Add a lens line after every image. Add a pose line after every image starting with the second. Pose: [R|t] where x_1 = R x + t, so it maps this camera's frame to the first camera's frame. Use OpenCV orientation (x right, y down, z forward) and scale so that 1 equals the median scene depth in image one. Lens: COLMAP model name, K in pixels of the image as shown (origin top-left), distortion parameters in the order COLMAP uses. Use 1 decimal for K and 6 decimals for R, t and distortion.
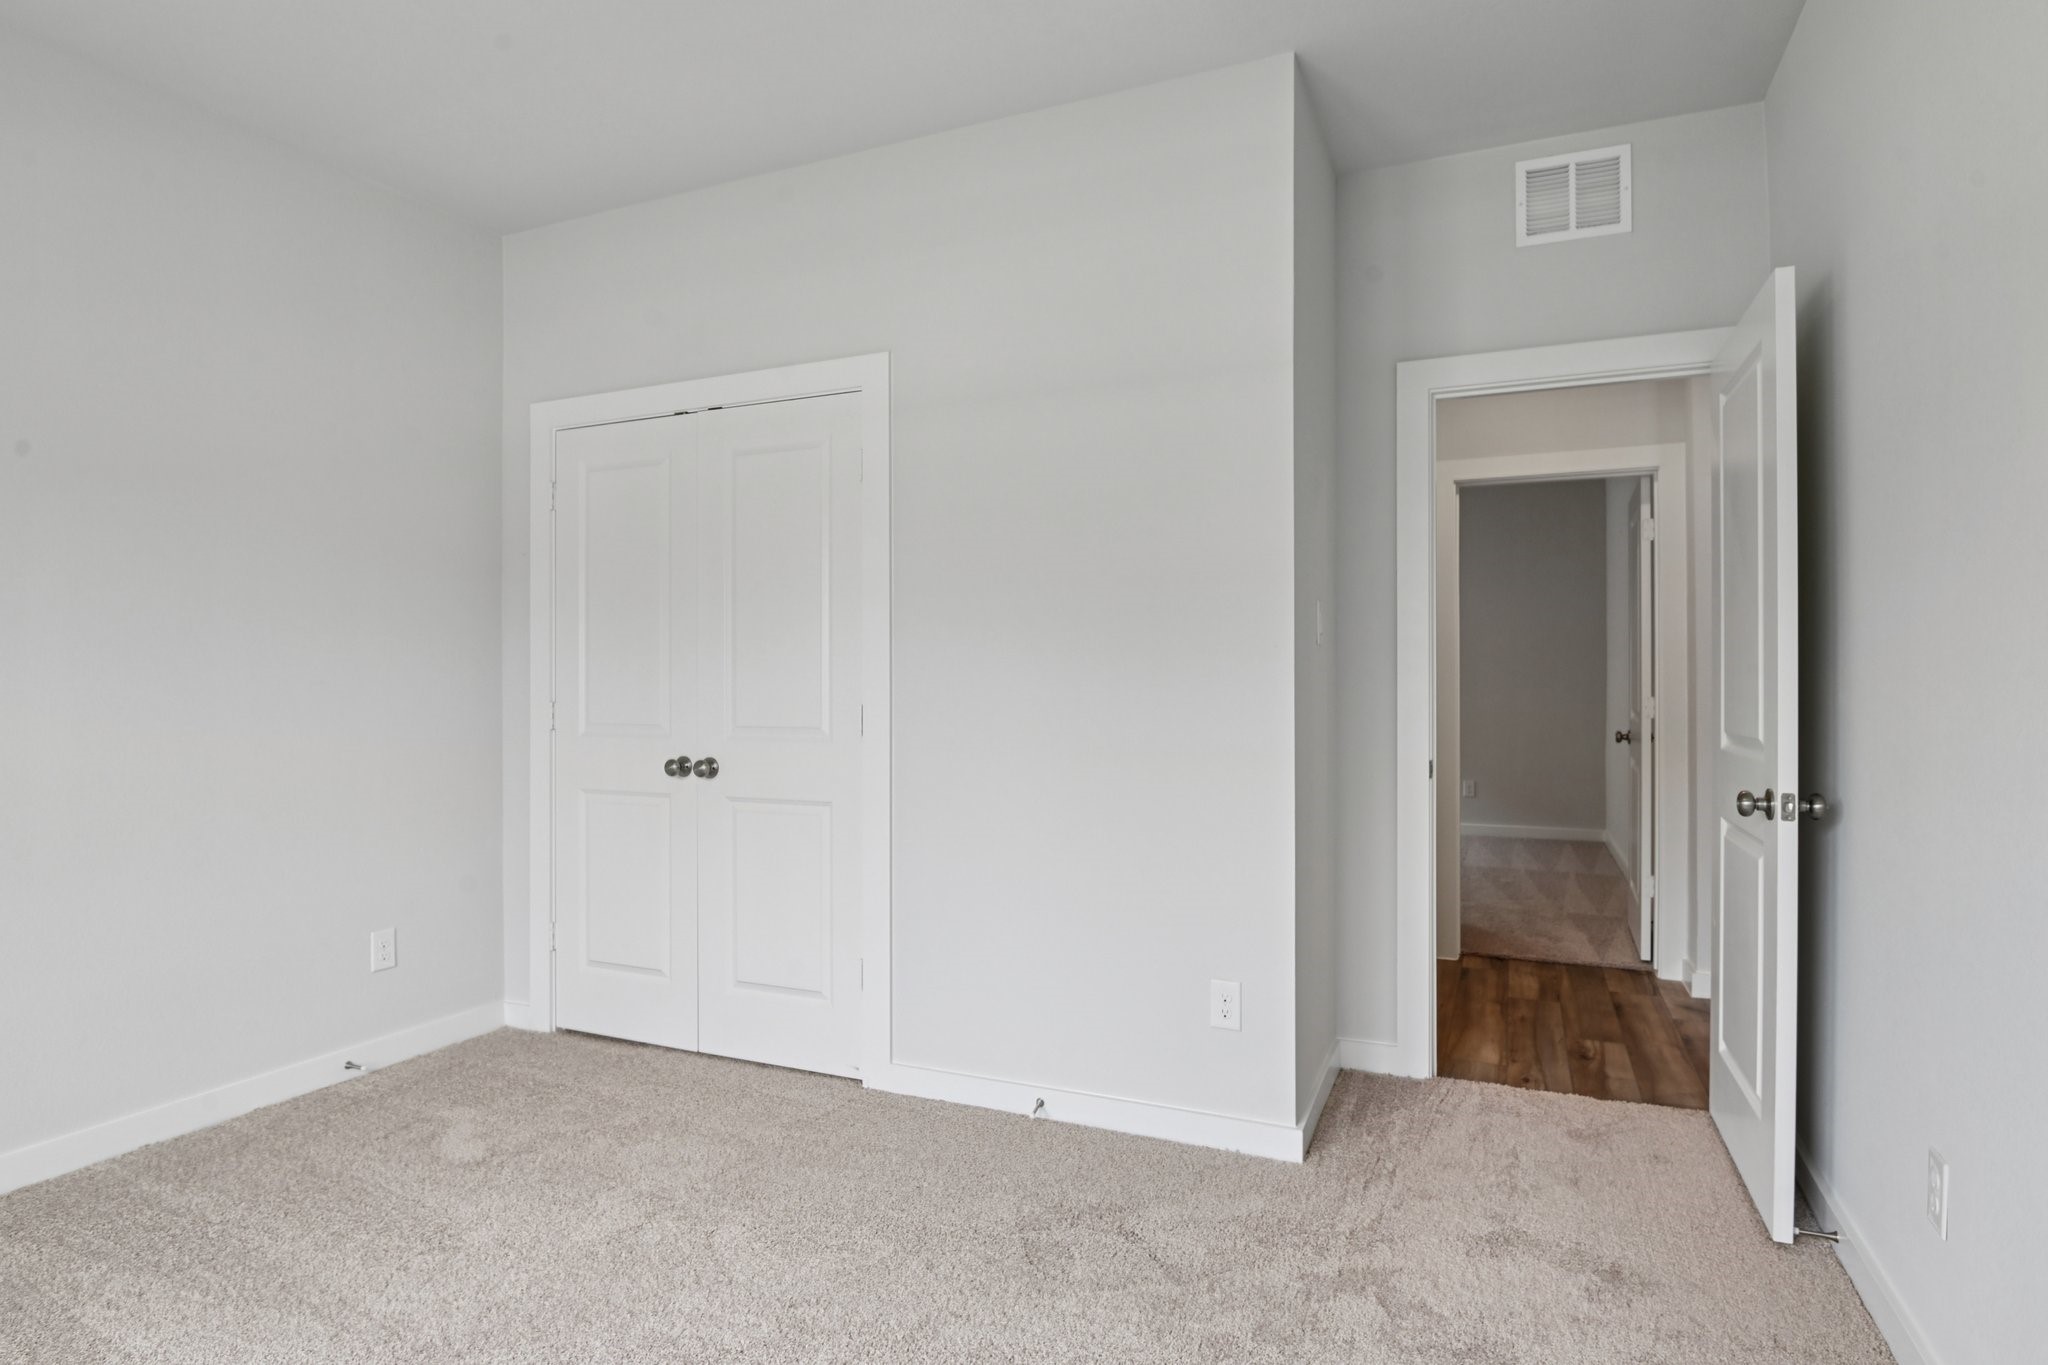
lens RADIAL K [[1097.4, 0, 1033.6], [0, 1097.4, 696.4], [0, 0, 1]] dist [-0.004873, -0.000583]
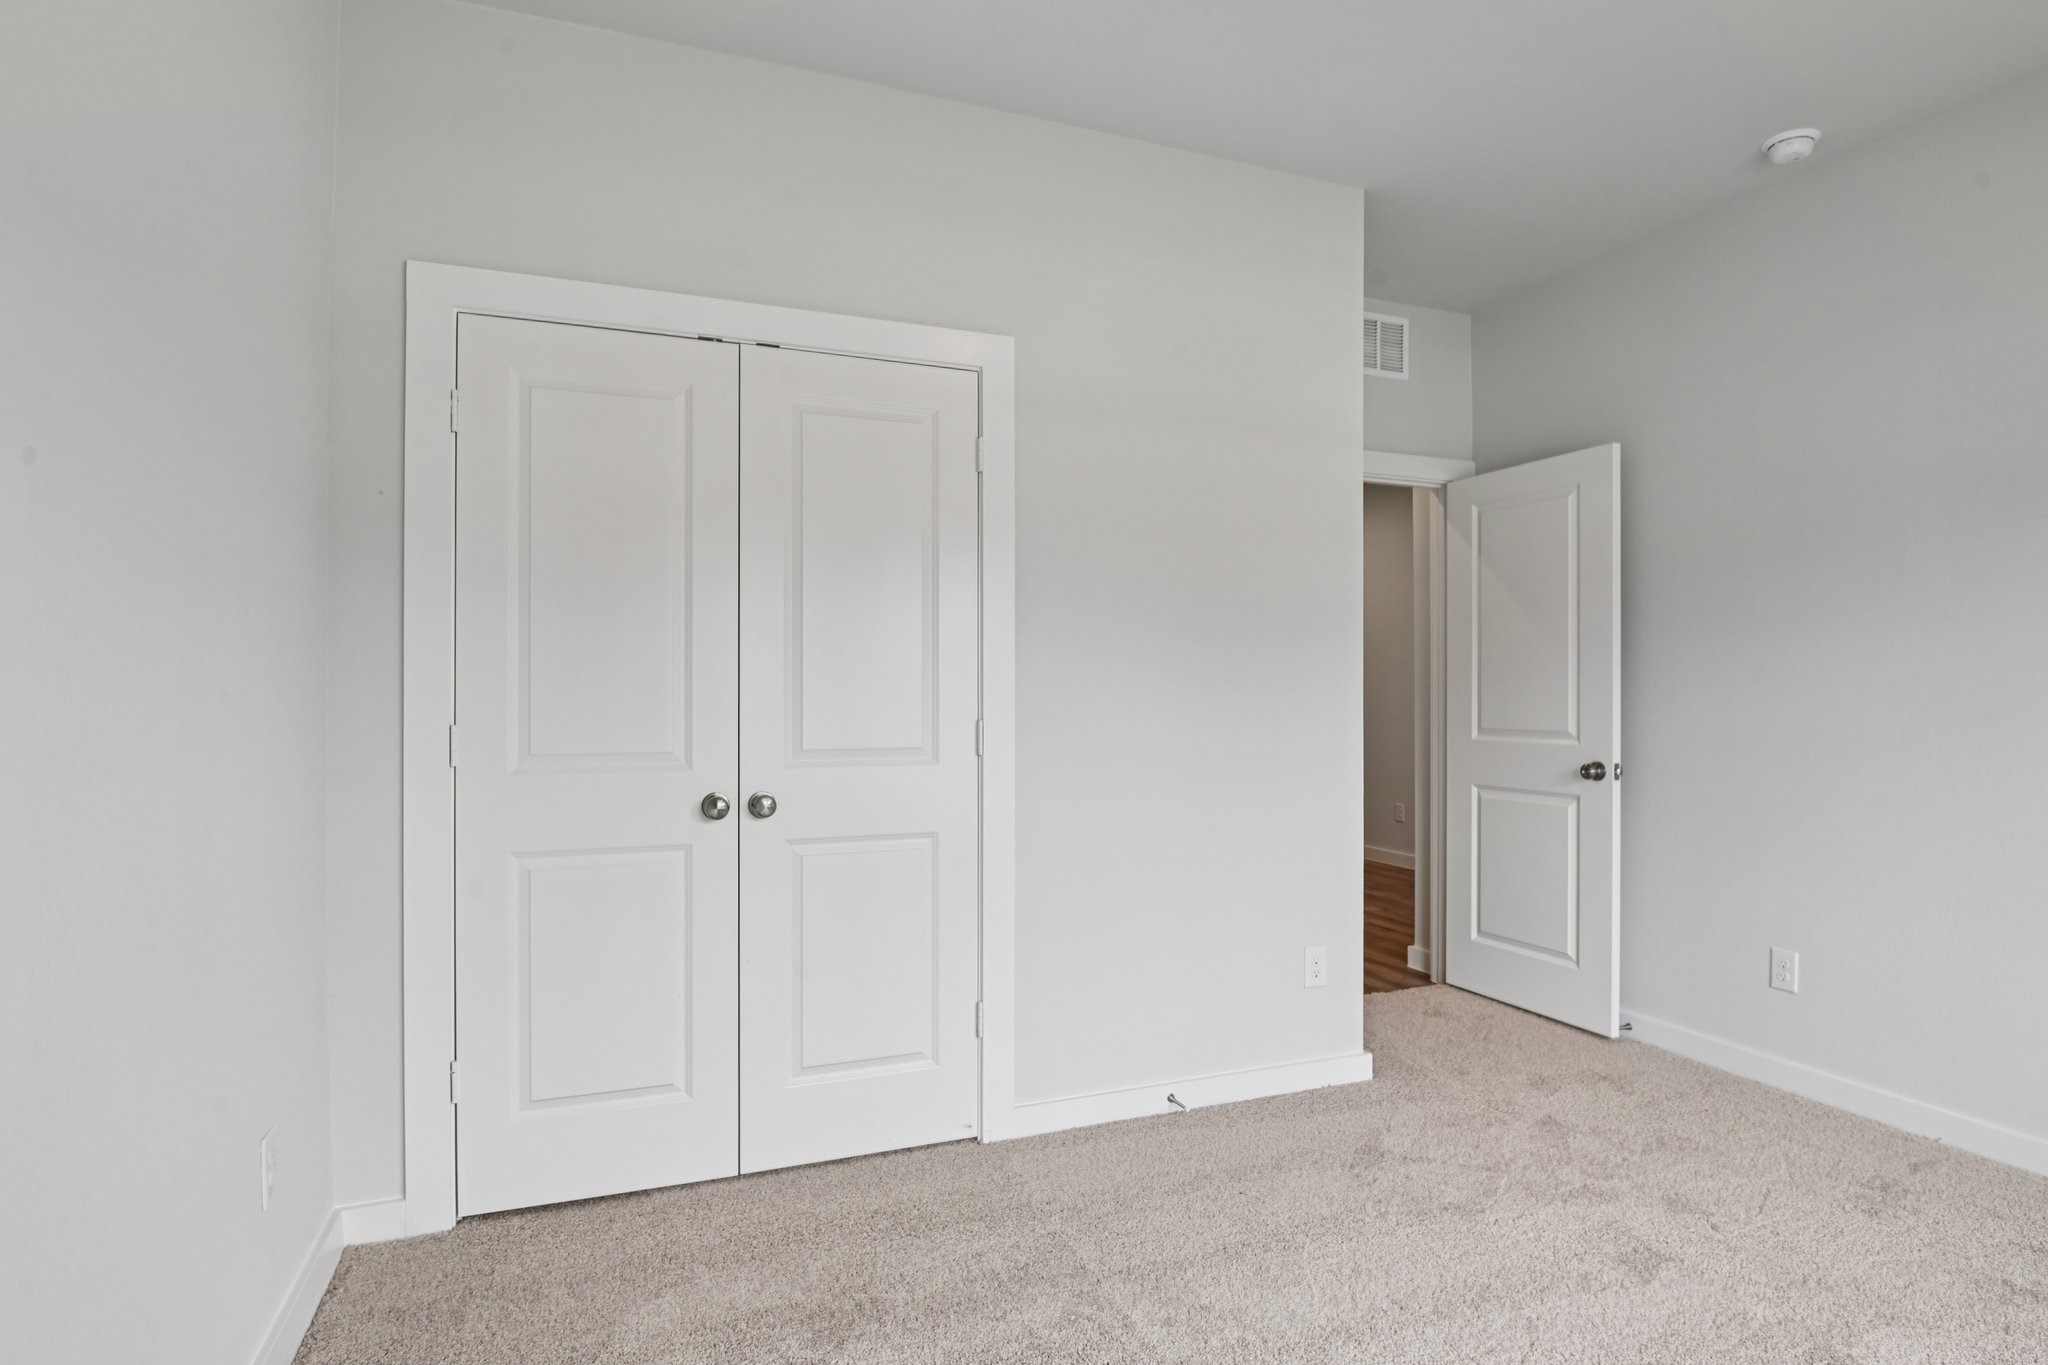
lens RADIAL K [[1091.6, 0, 1026.3], [0, 1091.6, 711.9], [0, 0, 1]] dist [-0.003275, -0.000463]
pose [[0.696707, -0.008132, 0.717310, -0.823264], [0.009864, 0.999950, 0.001756, -0.000164], [-0.717288, 0.005852, 0.696752, 0.368935]]
